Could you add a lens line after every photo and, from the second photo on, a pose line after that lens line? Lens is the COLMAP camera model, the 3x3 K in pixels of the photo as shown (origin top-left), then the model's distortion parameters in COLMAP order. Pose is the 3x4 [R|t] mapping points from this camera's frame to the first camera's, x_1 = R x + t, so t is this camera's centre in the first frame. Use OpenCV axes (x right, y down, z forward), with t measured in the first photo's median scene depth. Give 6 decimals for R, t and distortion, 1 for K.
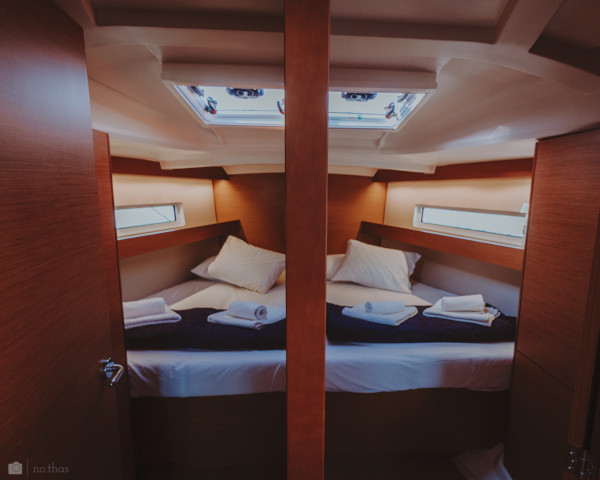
lens RADIAL K [[448.7, 0, 300.5], [0, 448.7, 225.6], [0, 0, 1]] dist [0.000839, 0.002276]
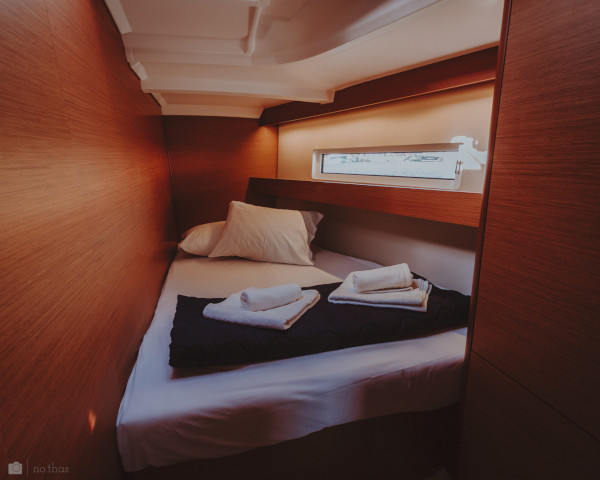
lens RADIAL K [[448.7, 0, 300.5], [0, 448.7, 225.6], [0, 0, 1]] dist [0.000839, 0.002276]
pose [[0.977566, -0.078093, 0.195618, 0.083284], [0.063409, 0.994757, 0.080240, 0.022545], [-0.200858, -0.066035, 0.977392, 0.271908]]
